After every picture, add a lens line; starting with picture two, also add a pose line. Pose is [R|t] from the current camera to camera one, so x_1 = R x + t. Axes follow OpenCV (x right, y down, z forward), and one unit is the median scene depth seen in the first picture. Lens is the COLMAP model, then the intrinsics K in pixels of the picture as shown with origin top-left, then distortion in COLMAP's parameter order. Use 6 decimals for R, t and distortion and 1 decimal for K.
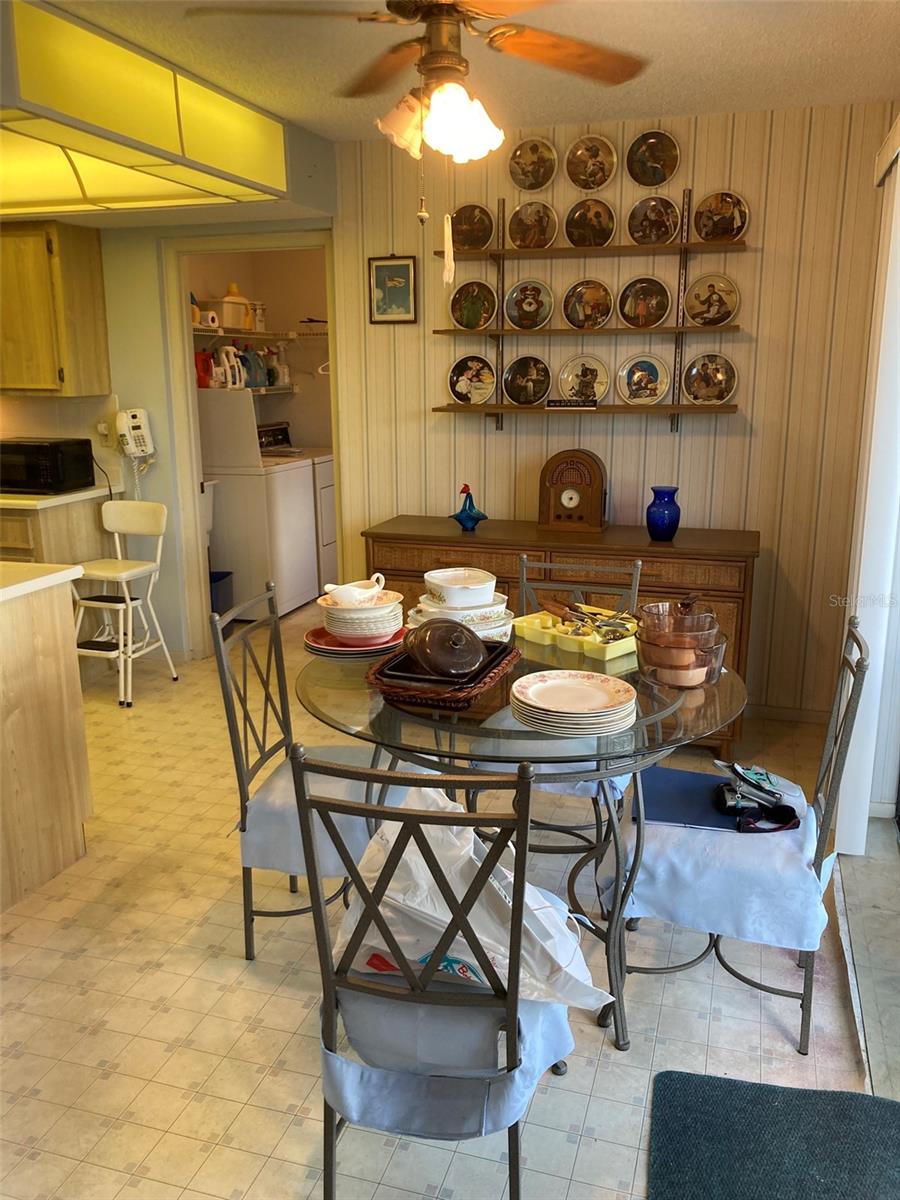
lens RADIAL K [[984.1, 0, 446.1], [0, 984.1, 585.2], [0, 0, 1]] dist [0.039024, -0.065320]
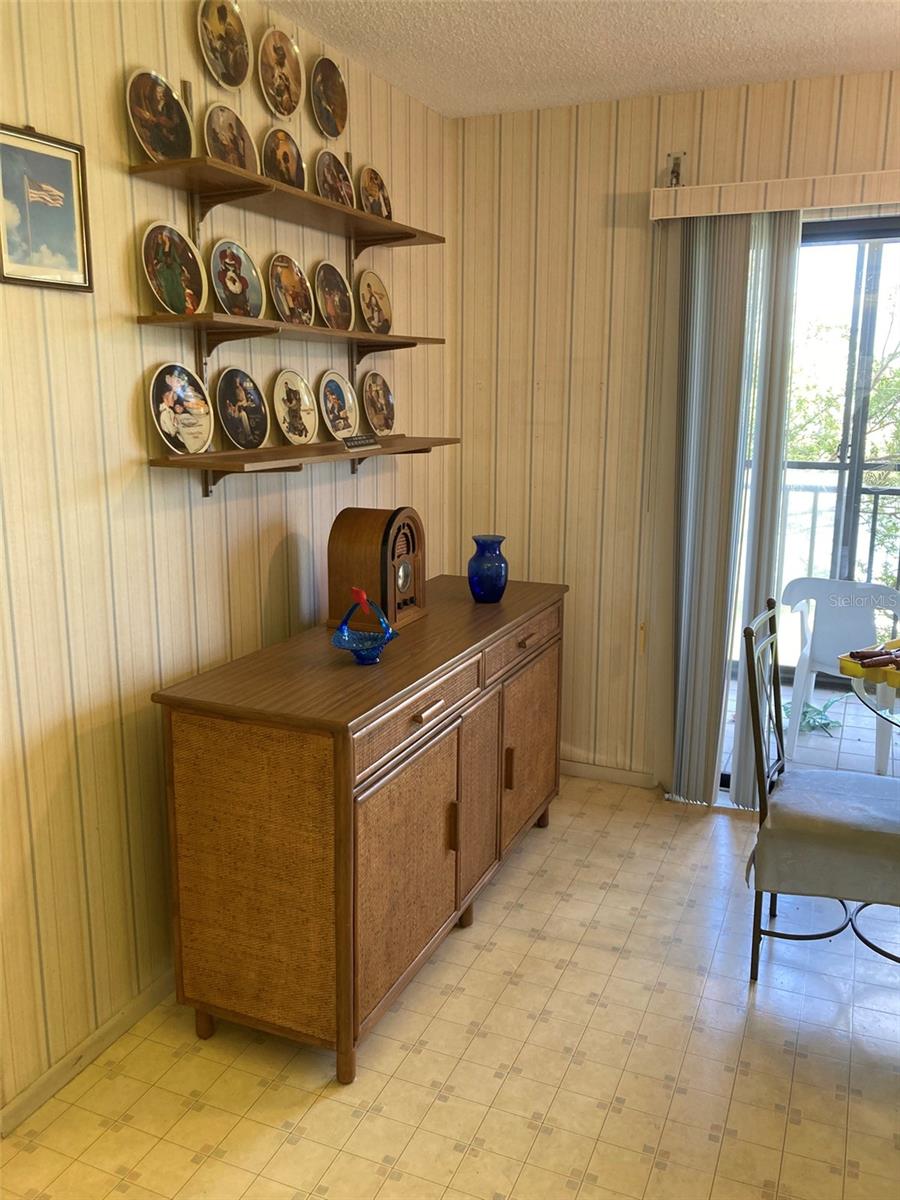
lens RADIAL K [[1023.6, 0, 448.2], [0, 1023.6, 601.1], [0, 0, 1]] dist [0.006995, 0.014768]
pose [[0.108253, -0.198177, 0.974170, -0.538547], [0.213836, 0.961632, 0.171864, -0.178172], [-0.970853, 0.189708, 0.146477, 0.821515]]
